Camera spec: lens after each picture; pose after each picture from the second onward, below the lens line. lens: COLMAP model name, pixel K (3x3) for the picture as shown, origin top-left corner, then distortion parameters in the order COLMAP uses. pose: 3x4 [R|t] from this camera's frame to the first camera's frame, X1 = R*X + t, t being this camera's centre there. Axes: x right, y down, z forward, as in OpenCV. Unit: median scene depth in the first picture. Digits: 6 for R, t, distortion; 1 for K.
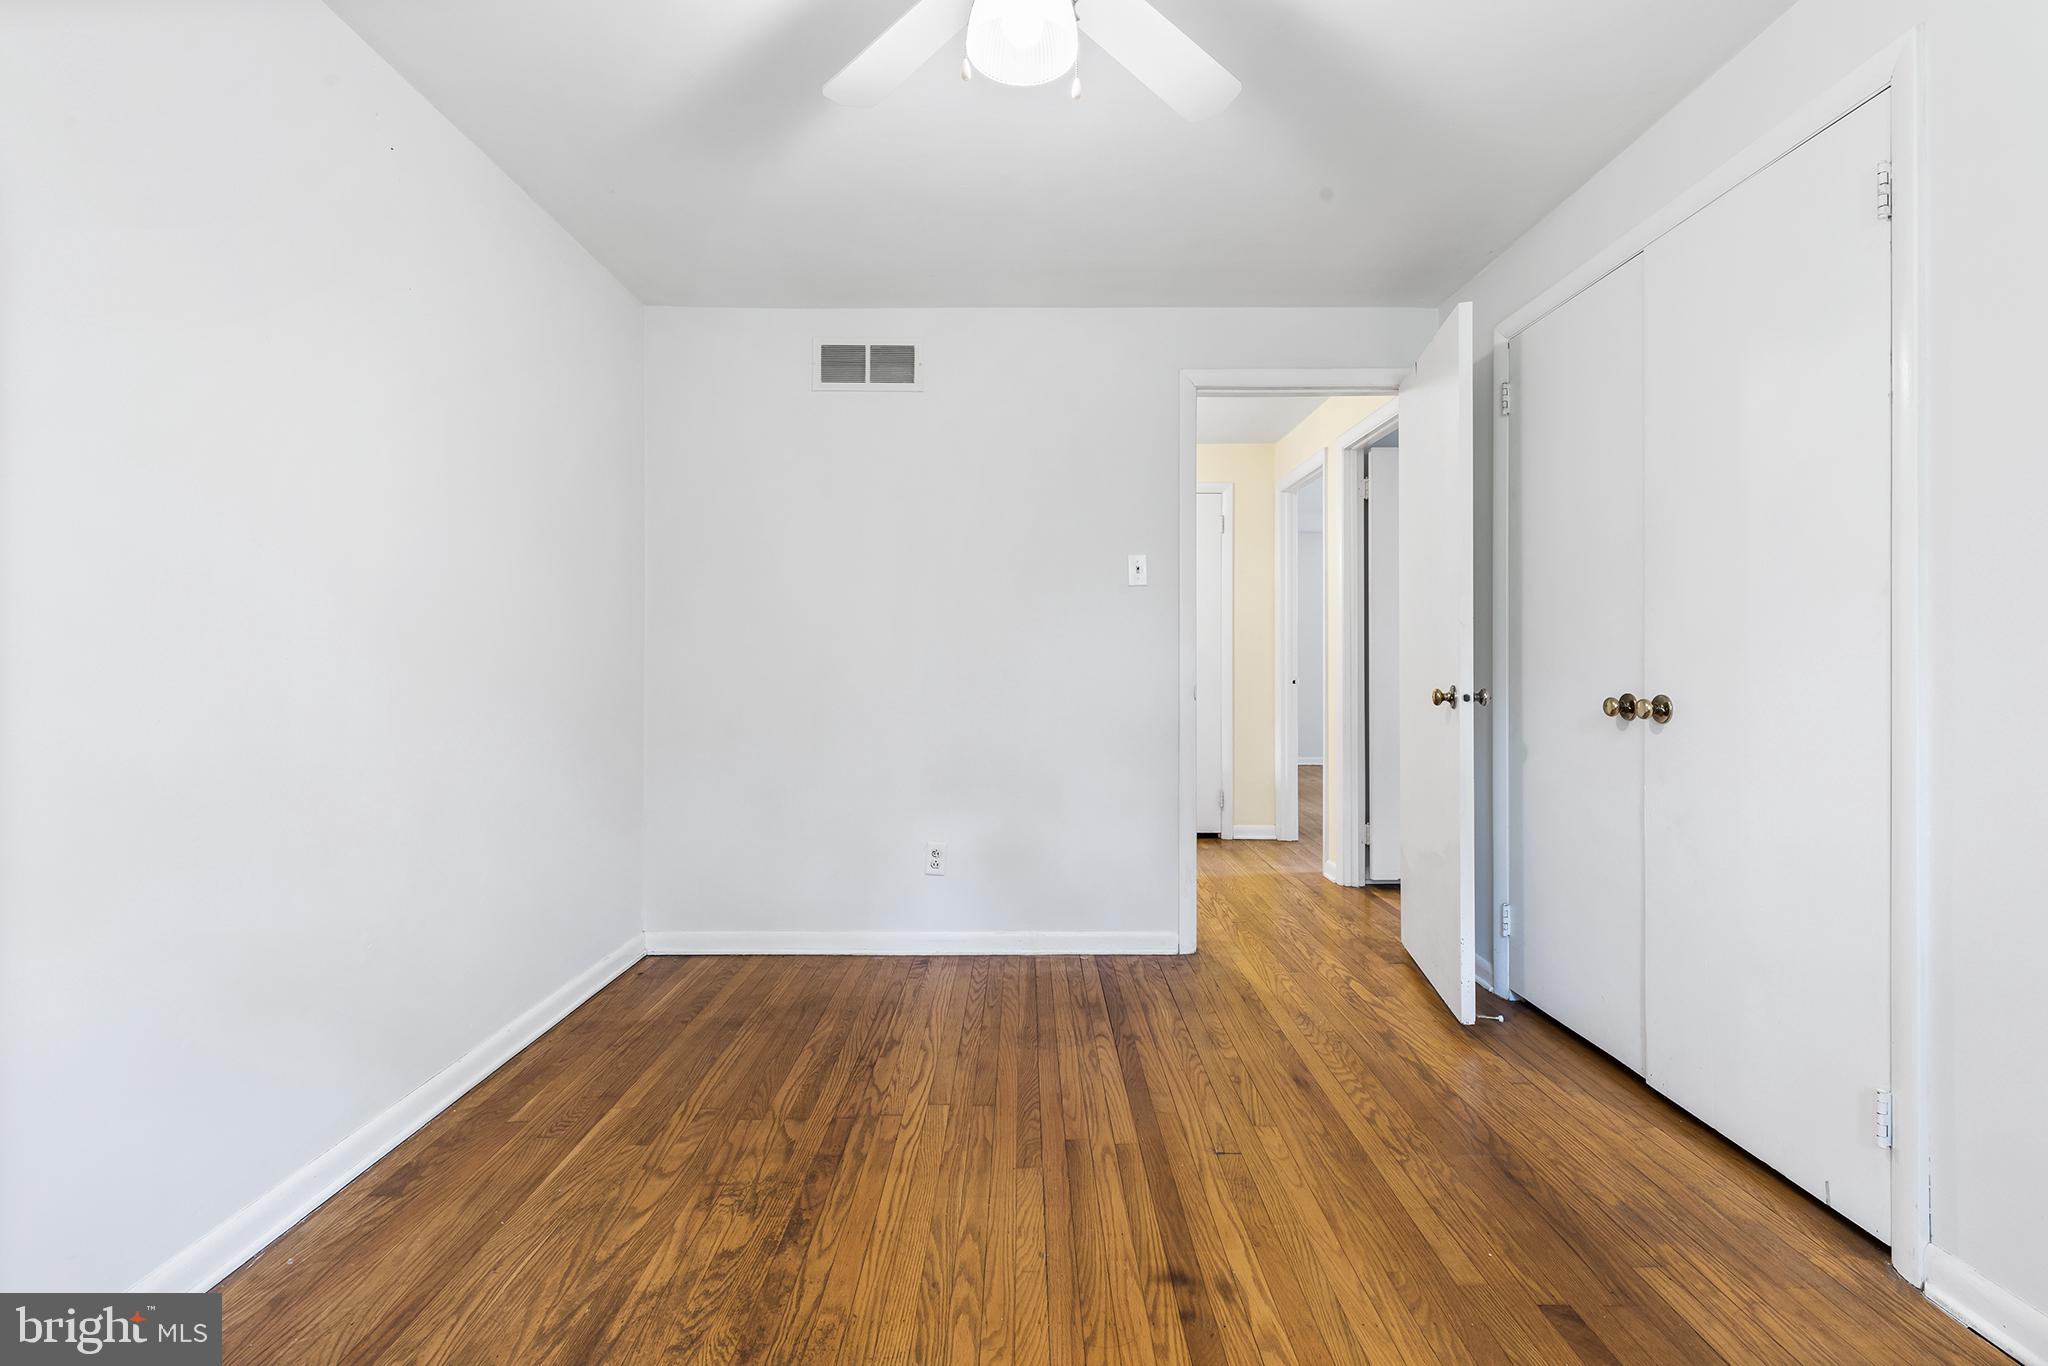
lens RADIAL K [[916.9, 0, 1019.0], [0, 916.9, 675.4], [0, 0, 1]] dist [0.005229, -0.001868]
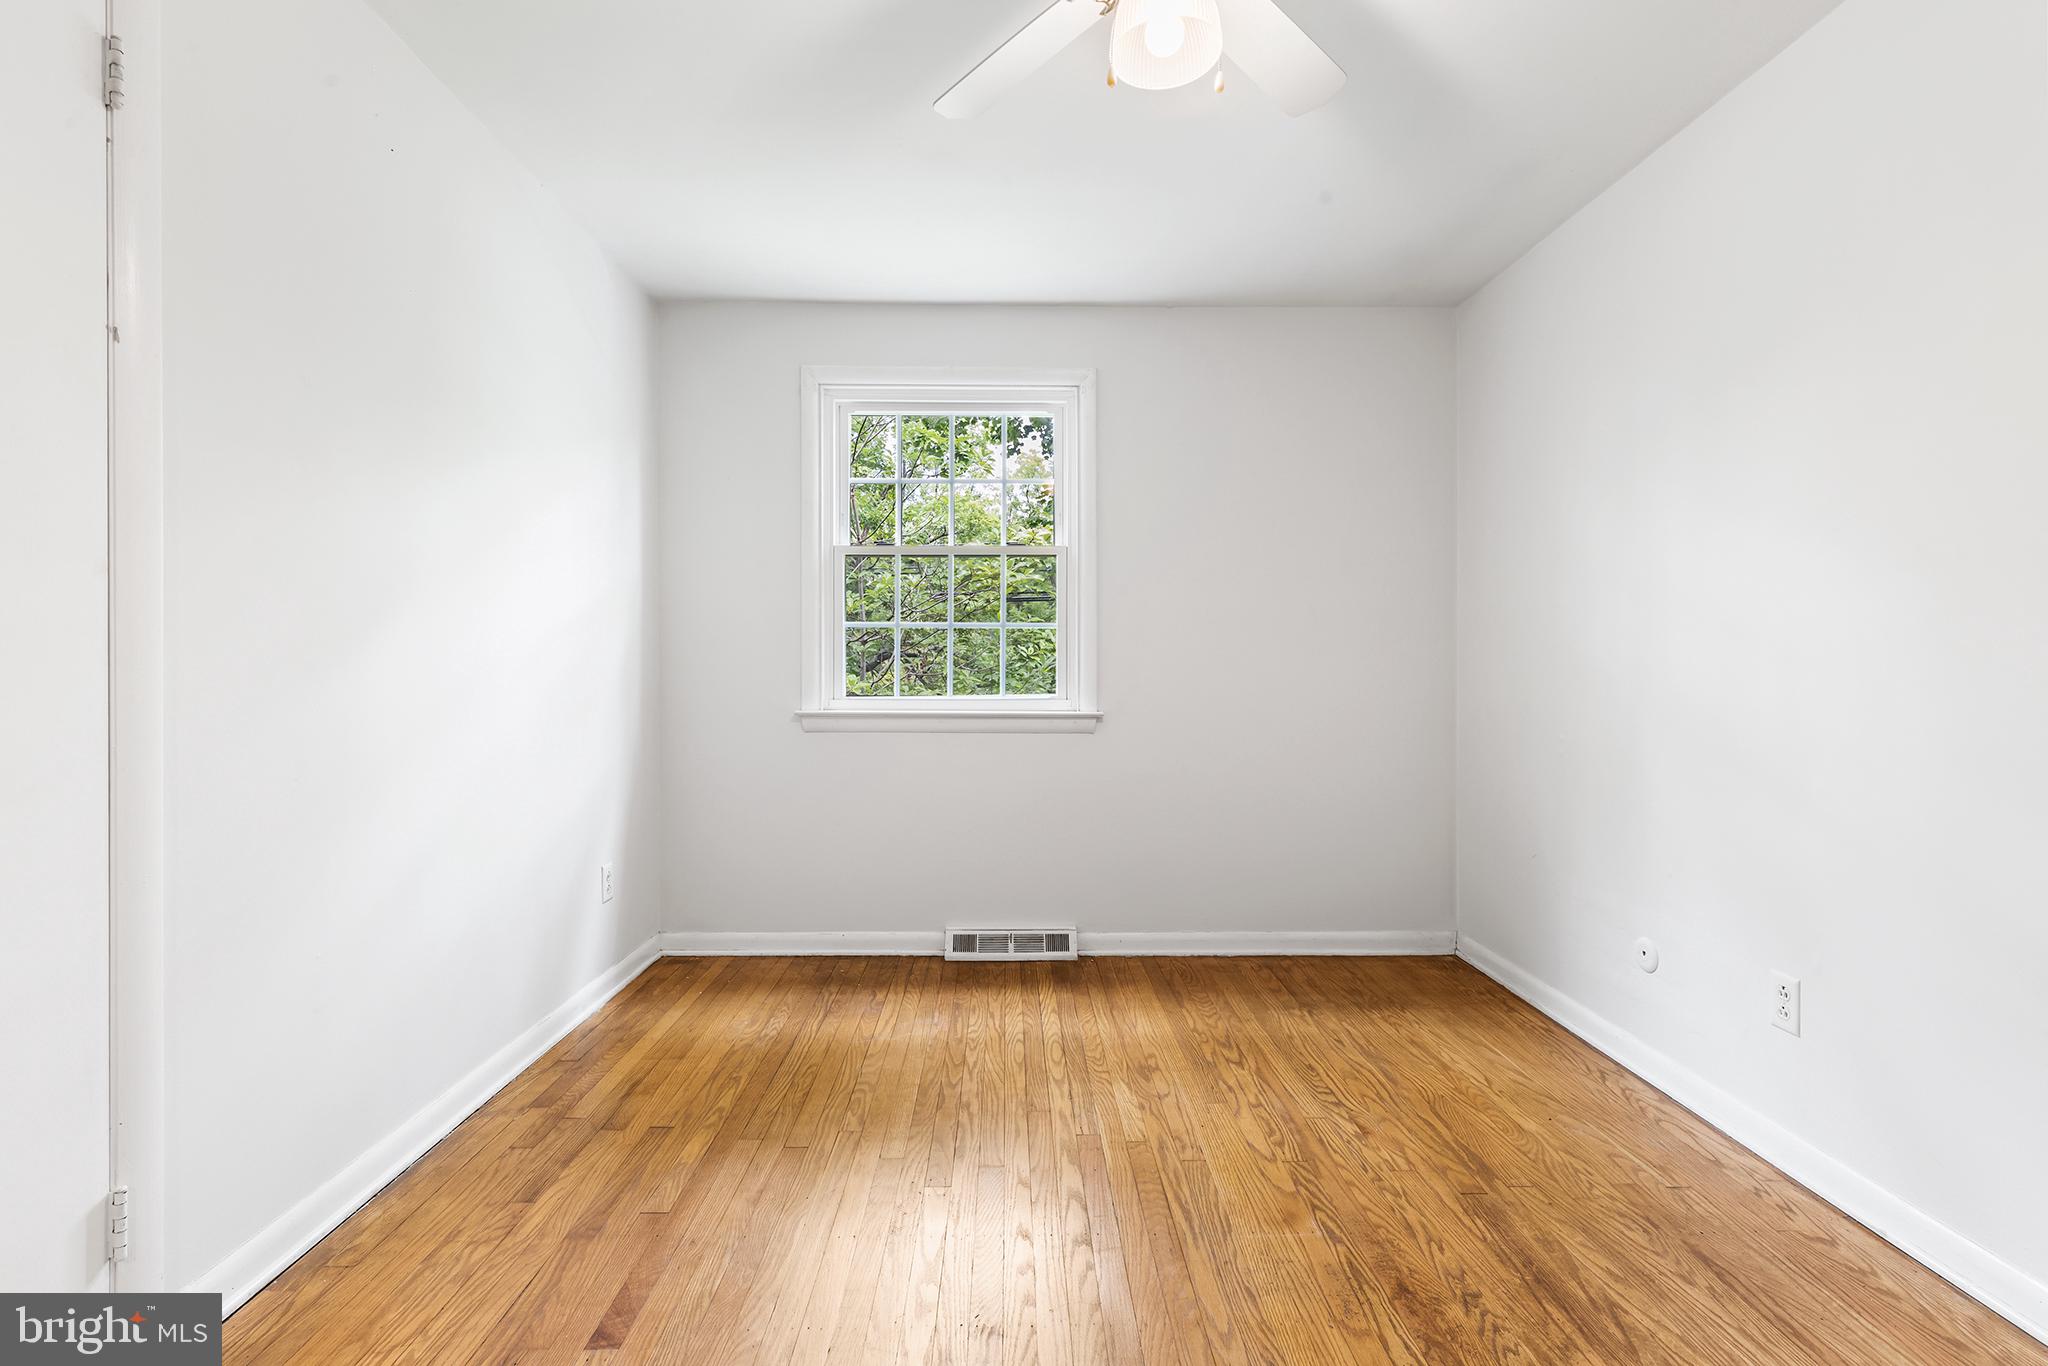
lens RADIAL K [[916.9, 0, 1034.9], [0, 916.9, 685.2], [0, 0, 1]] dist [0.005229, -0.001868]
pose [[-0.999687, -0.002916, -0.024833, 0.168250], [-0.003226, 0.999917, 0.012444, -0.003470], [0.024795, 0.012520, -0.999614, 1.970459]]
